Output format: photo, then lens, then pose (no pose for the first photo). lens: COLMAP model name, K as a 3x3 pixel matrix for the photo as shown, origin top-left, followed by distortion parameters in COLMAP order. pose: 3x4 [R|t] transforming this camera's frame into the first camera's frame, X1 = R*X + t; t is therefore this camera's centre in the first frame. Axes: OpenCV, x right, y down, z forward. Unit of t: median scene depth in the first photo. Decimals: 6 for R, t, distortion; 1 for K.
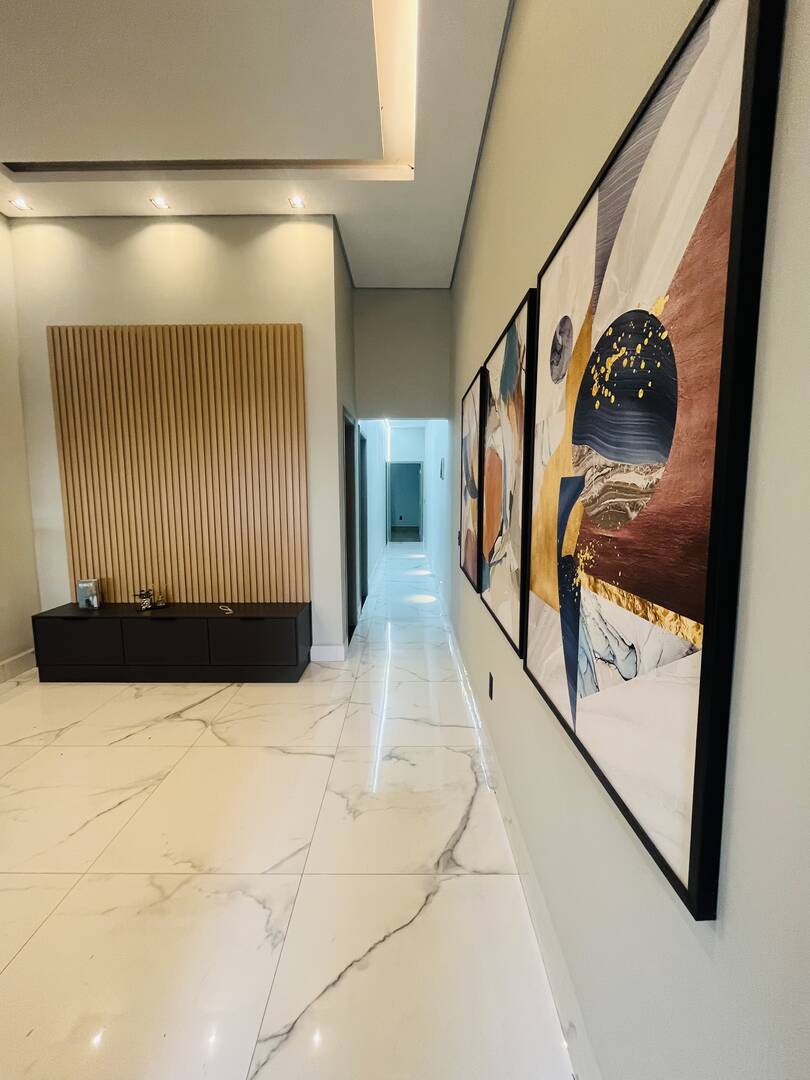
lens RADIAL K [[437.7, 0, 407.0], [0, 437.7, 540.1], [0, 0, 1]] dist [-0.004705, 0.000946]
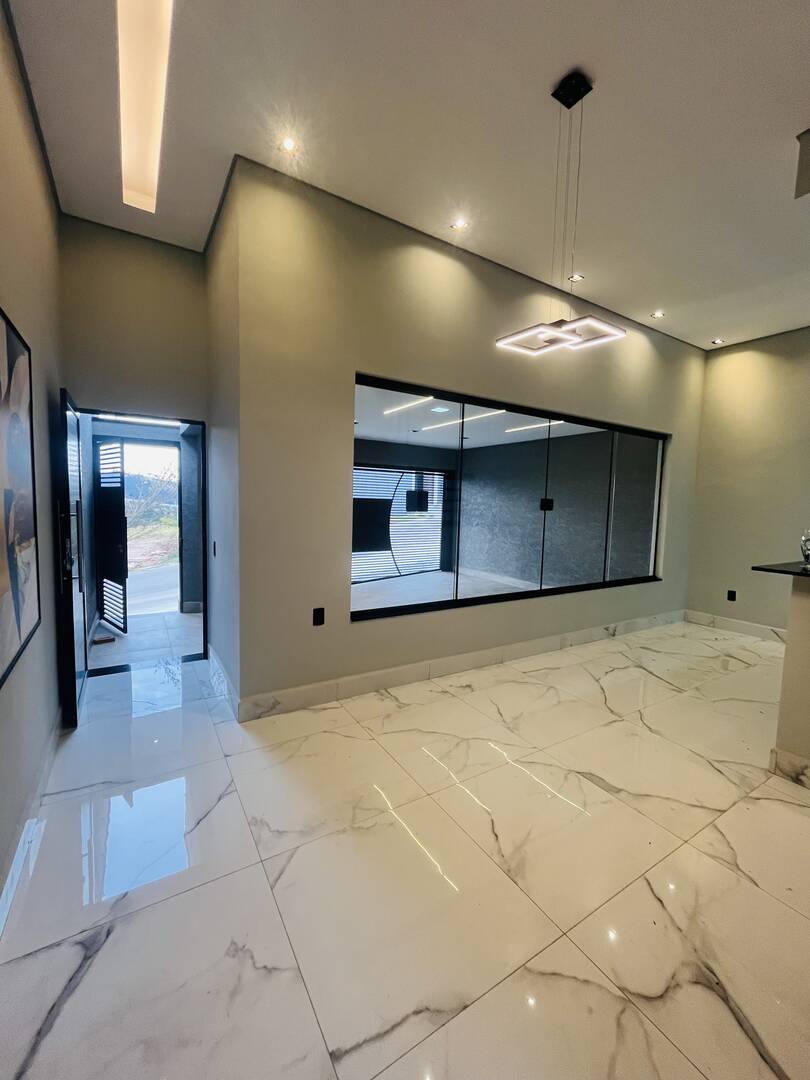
lens RADIAL K [[437.7, 0, 405.7], [0, 437.7, 537.8], [0, 0, 1]] dist [-0.004705, 0.000946]
pose [[-0.847542, 0.019307, -0.530378, 0.007741], [-0.092678, 0.978599, 0.183722, -0.125358], [0.522575, 0.204867, -0.827614, 0.974661]]
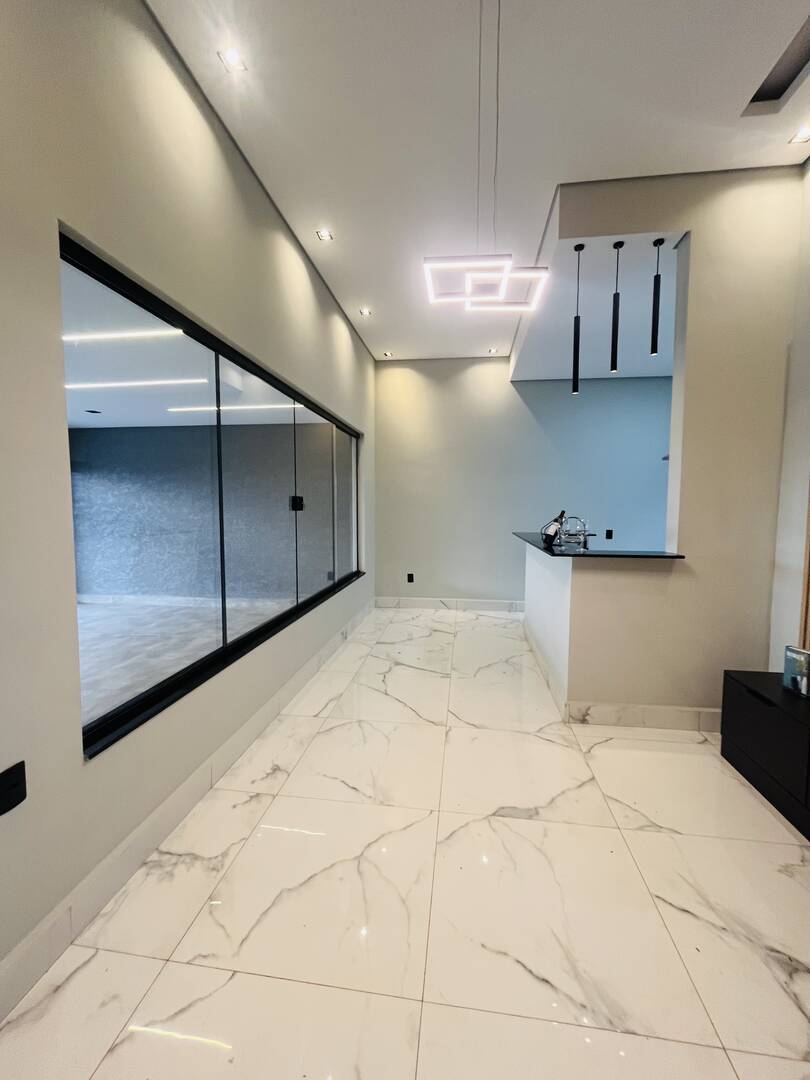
lens RADIAL K [[437.7, 0, 406.7], [0, 437.7, 537.4], [0, 0, 1]] dist [-0.004705, 0.000946]
pose [[-0.131273, 0.070596, -0.988829, -0.008956], [-0.121920, 0.988739, 0.086776, -0.064778], [0.983821, 0.131950, -0.121188, 0.488499]]
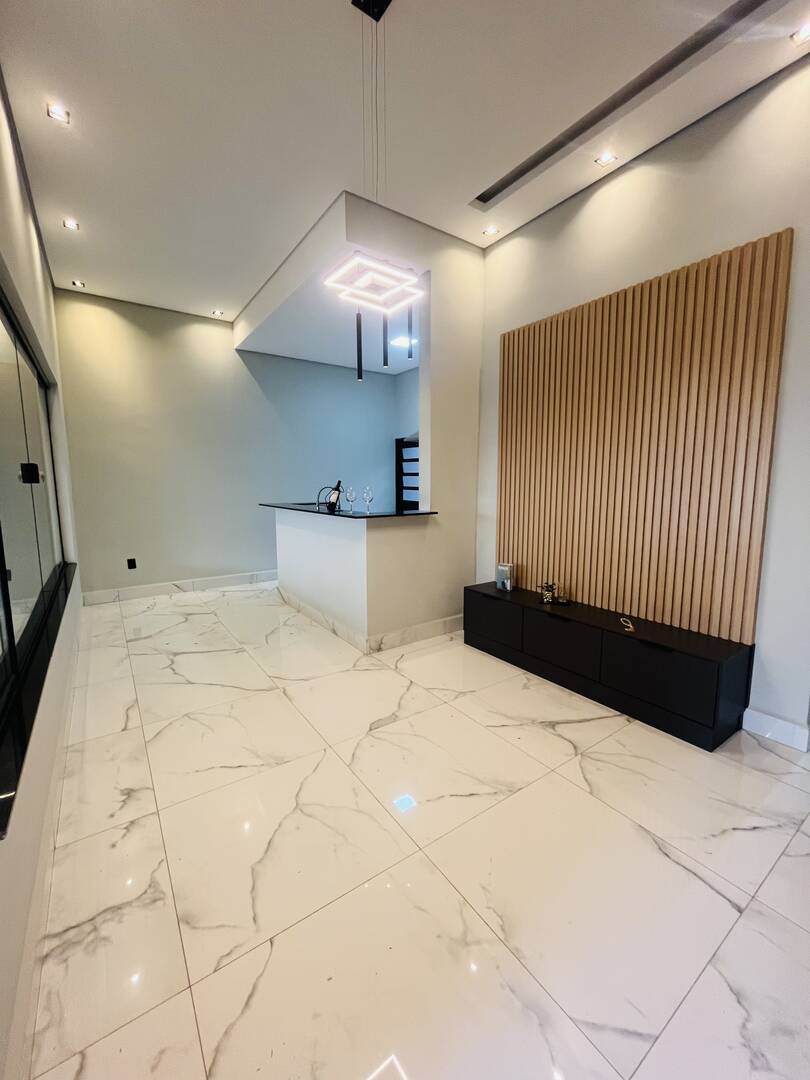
lens RADIAL K [[437.7, 0, 406.5], [0, 437.7, 537.7], [0, 0, 1]] dist [-0.004705, 0.000946]
pose [[0.575466, 0.104613, -0.811108, 0.003518], [-0.095284, 0.993607, 0.060548, -0.016552], [0.812256, 0.042442, 0.581754, 0.171281]]
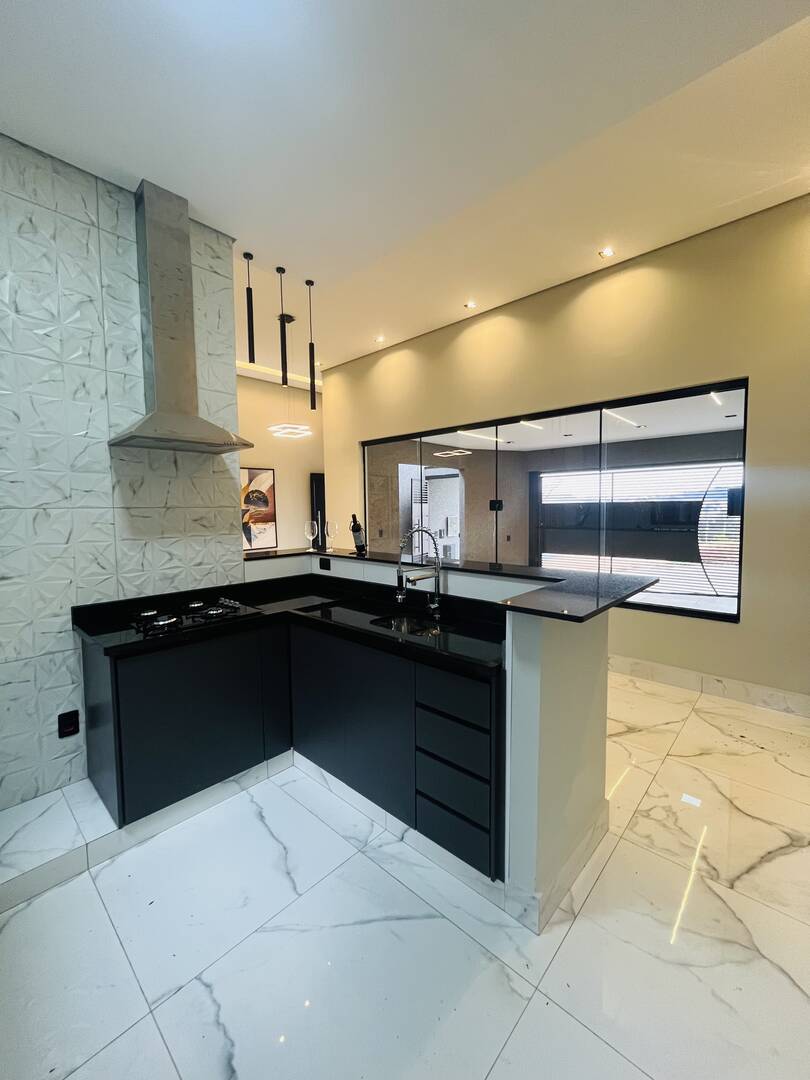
lens RADIAL K [[437.7, 0, 406.6], [0, 437.7, 538.0], [0, 0, 1]] dist [-0.004705, 0.000946]
pose [[-0.736426, -0.038957, 0.675396, -1.827141], [0.094660, 0.982586, 0.159890, -0.171276], [-0.669863, 0.181680, -0.719914, 1.324345]]
